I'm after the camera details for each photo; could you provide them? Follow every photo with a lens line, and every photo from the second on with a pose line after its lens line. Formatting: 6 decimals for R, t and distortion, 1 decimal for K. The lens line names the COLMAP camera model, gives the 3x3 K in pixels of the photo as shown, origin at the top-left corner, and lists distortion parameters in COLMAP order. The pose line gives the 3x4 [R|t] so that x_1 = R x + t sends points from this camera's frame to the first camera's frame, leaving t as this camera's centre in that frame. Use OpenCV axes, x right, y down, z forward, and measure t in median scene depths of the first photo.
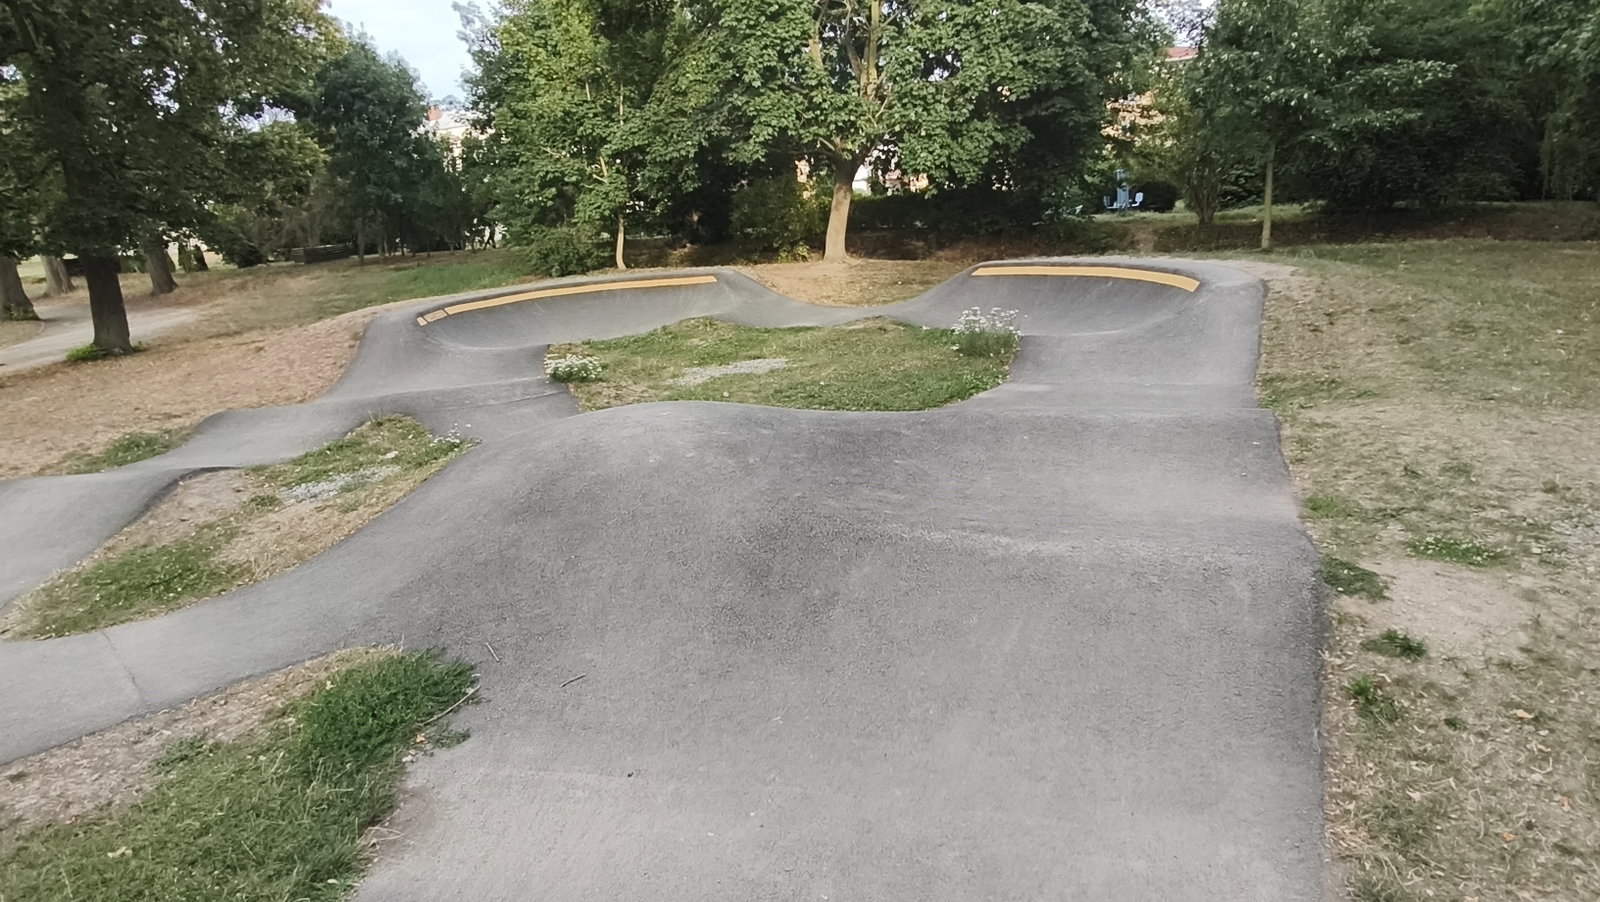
lens RADIAL K [[972.1, 0, 800.0], [0, 972.1, 451.0], [0, 0, 1]] dist [-0.000122, -0.000229]
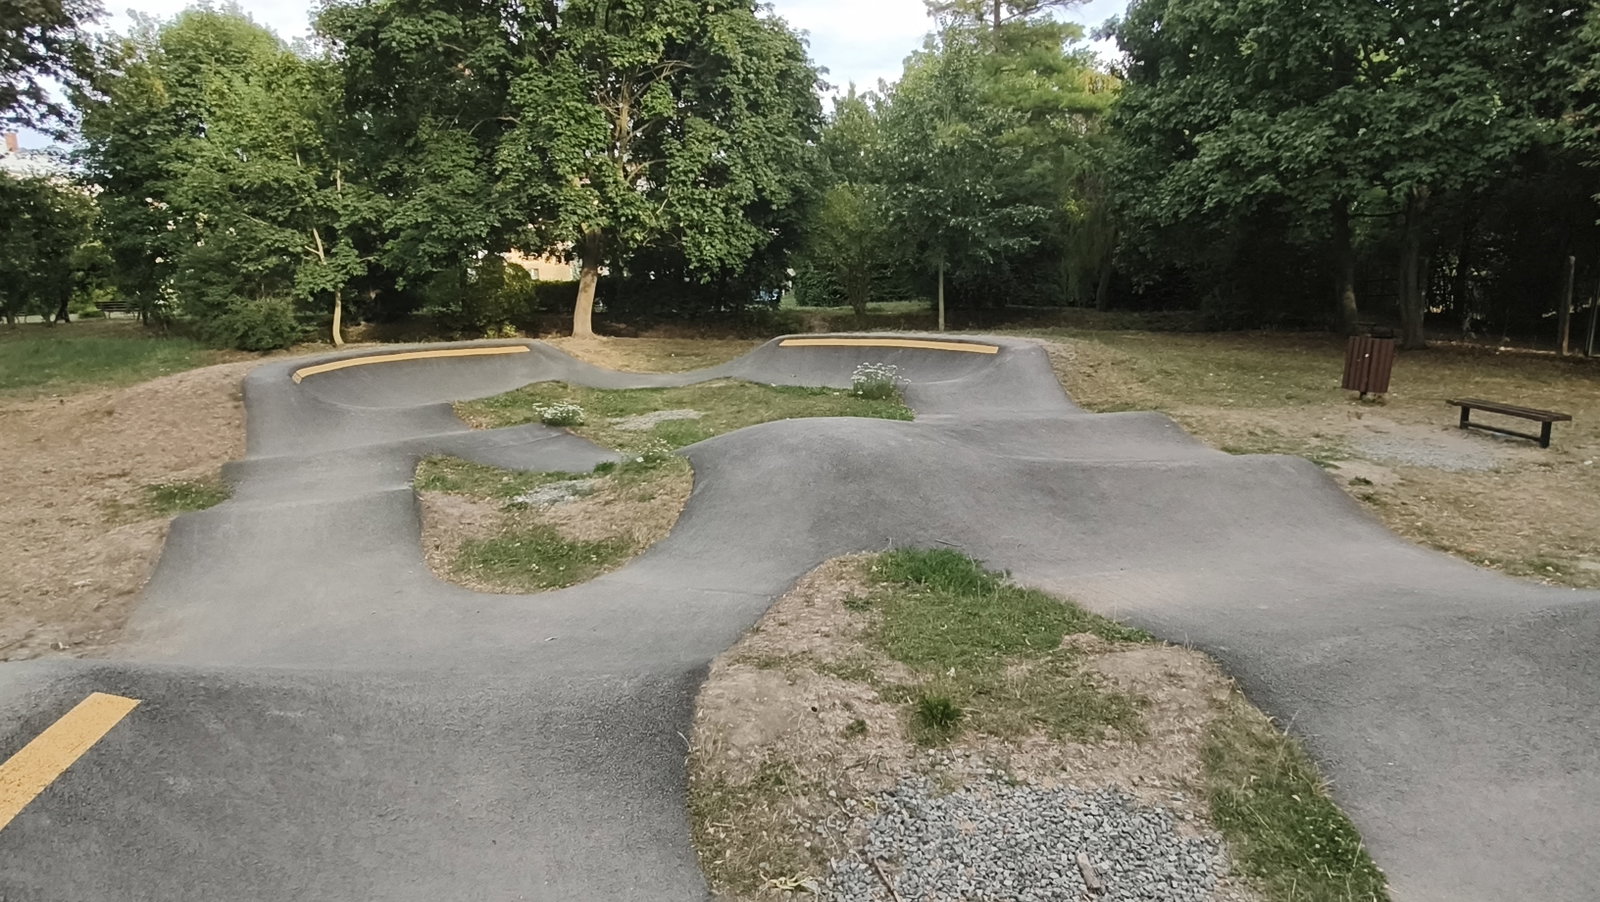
lens RADIAL K [[960.2, 0, 802.2], [0, 960.2, 468.3], [0, 0, 1]] dist [0.006705, 0.001904]
pose [[0.883646, -0.045023, 0.465986, -0.335364], [0.080334, 0.995183, -0.056183, 0.041683], [-0.461212, 0.087080, 0.883007, -0.076645]]
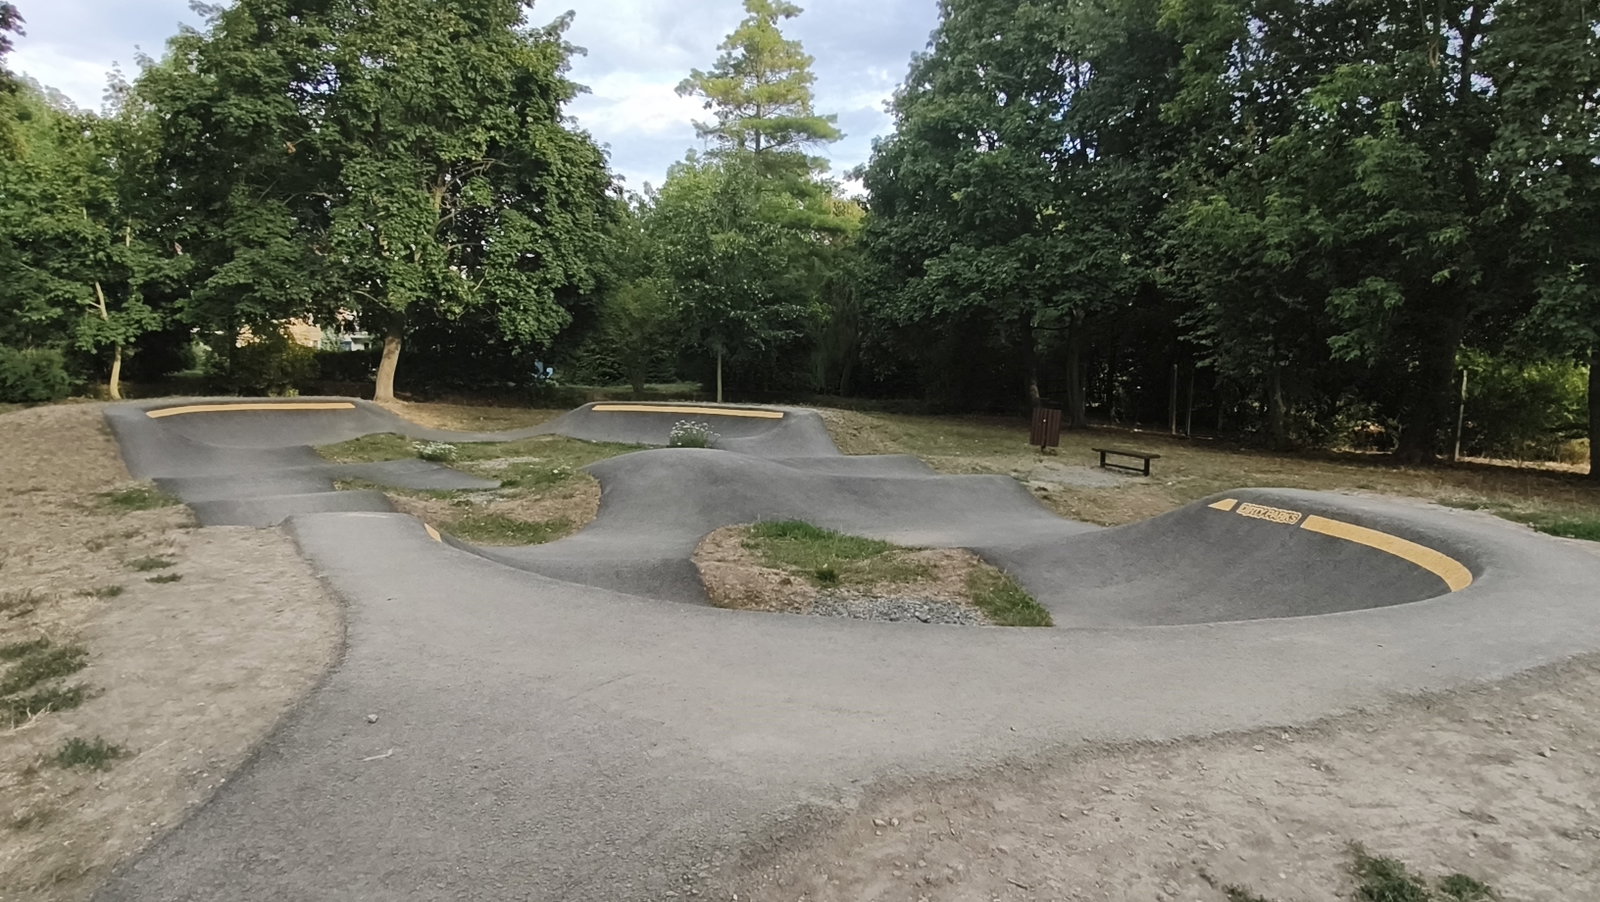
lens RADIAL K [[962.7, 0, 801.8], [0, 962.7, 482.6], [0, 0, 1]] dist [0.002353, 0.002255]
pose [[0.724053, 0.003106, 0.689737, -0.515739], [0.101748, 0.988569, -0.111262, 0.102723], [-0.682198, 0.150739, 0.715460, -0.189279]]
